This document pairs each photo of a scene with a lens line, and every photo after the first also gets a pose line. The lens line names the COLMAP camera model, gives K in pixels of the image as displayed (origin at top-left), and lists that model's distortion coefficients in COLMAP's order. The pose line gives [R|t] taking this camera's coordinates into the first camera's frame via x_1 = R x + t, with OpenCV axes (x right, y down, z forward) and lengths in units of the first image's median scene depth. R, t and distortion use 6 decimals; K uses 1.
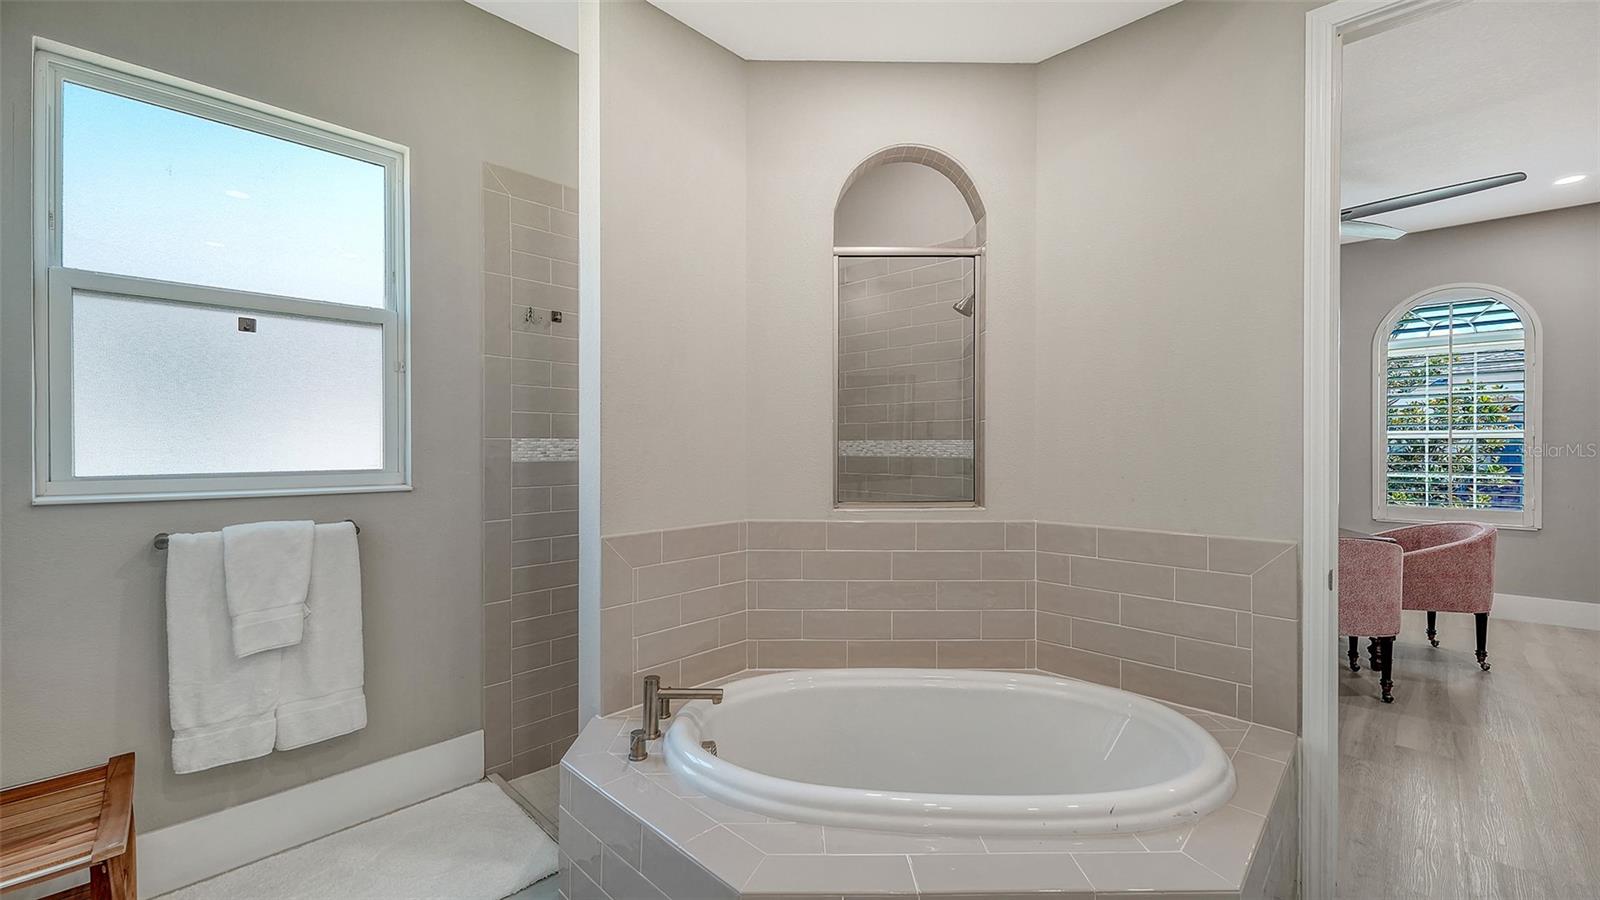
lens RADIAL K [[647.7, 0, 801.6], [0, 647.7, 455.2], [0, 0, 1]] dist [0.000286, -0.000030]
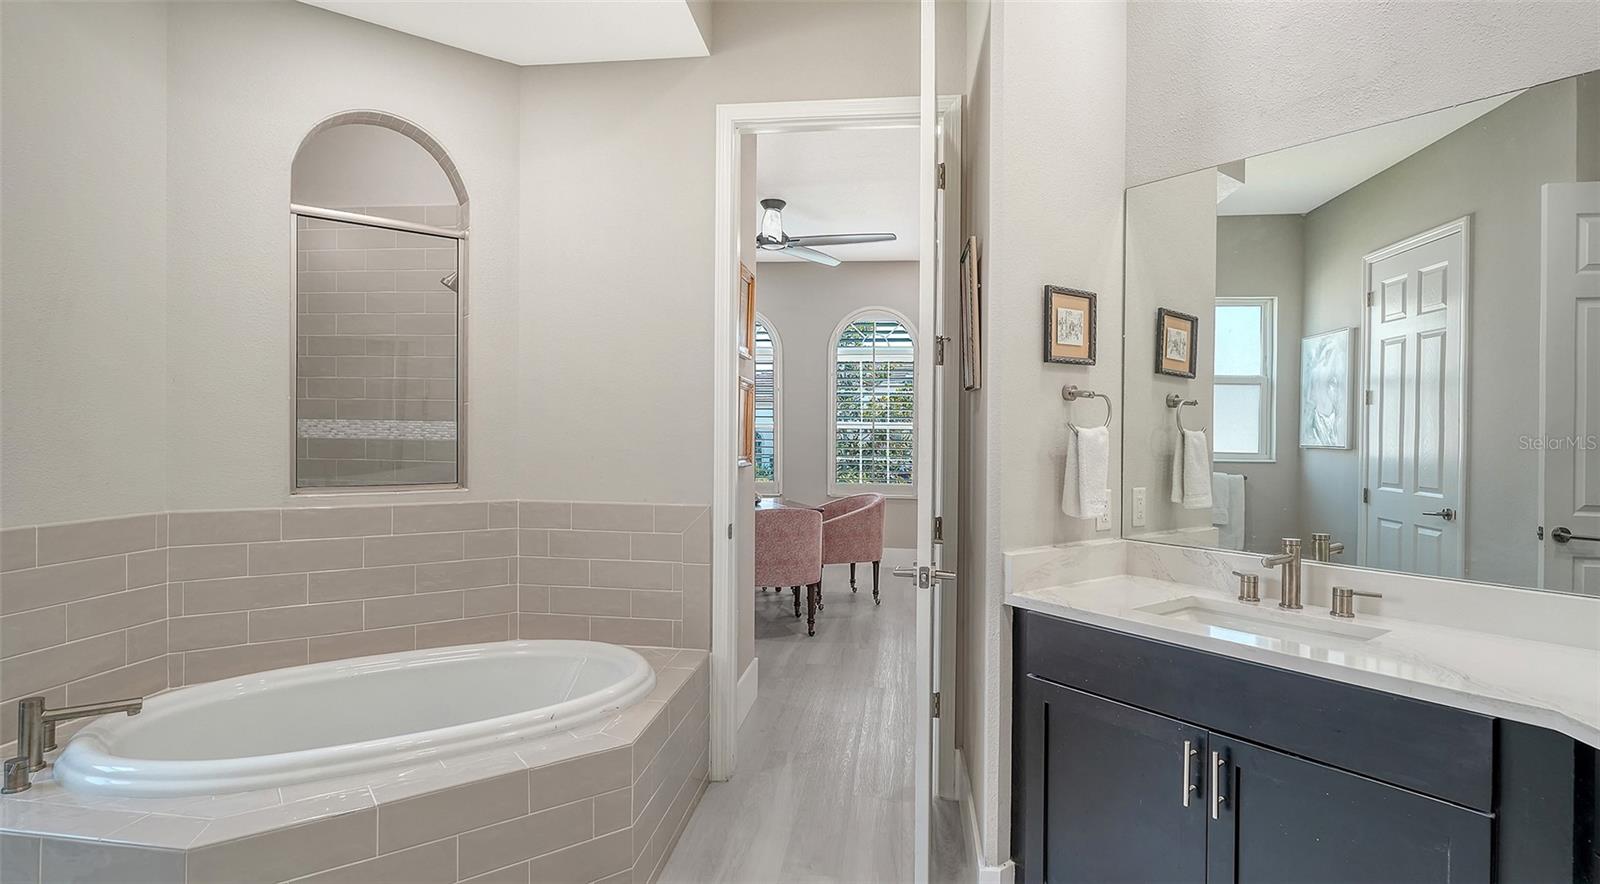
lens RADIAL K [[778.1, 0, 800.9], [0, 778.1, 453.8], [0, 0, 1]] dist [-0.002901, -0.001868]
pose [[0.807973, -0.002012, 0.589216, -0.013314], [-0.007970, 0.999865, 0.014343, 0.004018], [-0.589166, -0.016285, 0.807848, -0.282063]]
